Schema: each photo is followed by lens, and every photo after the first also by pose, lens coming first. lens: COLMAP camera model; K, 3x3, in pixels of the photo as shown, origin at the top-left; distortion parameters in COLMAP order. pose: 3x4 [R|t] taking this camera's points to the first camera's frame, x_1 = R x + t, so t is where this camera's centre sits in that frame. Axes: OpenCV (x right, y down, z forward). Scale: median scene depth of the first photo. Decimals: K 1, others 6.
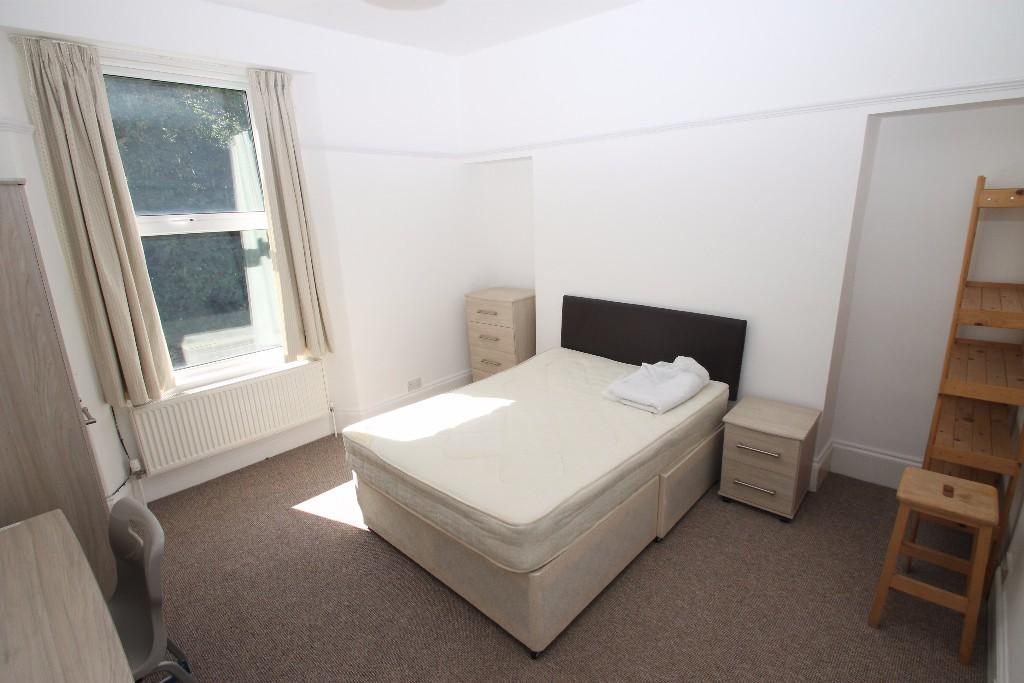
lens RADIAL K [[501.6, 0, 514.7], [0, 501.6, 344.1], [0, 0, 1]] dist [0.001560, -0.012345]
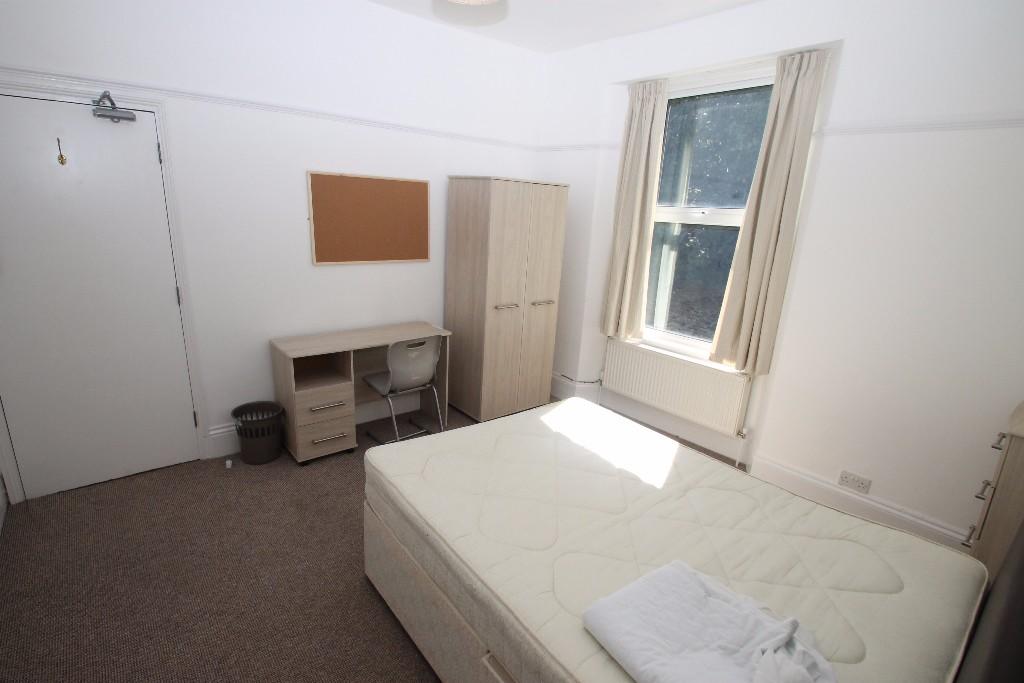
lens RADIAL K [[501.6, 0, 514.7], [0, 501.6, 344.1], [0, 0, 1]] dist [0.001560, -0.012345]
pose [[-0.159188, 0.279617, -0.946823, 0.601158], [-0.302015, 0.899281, 0.316355, -0.211501], [0.939918, 0.336314, -0.058706, 0.767362]]
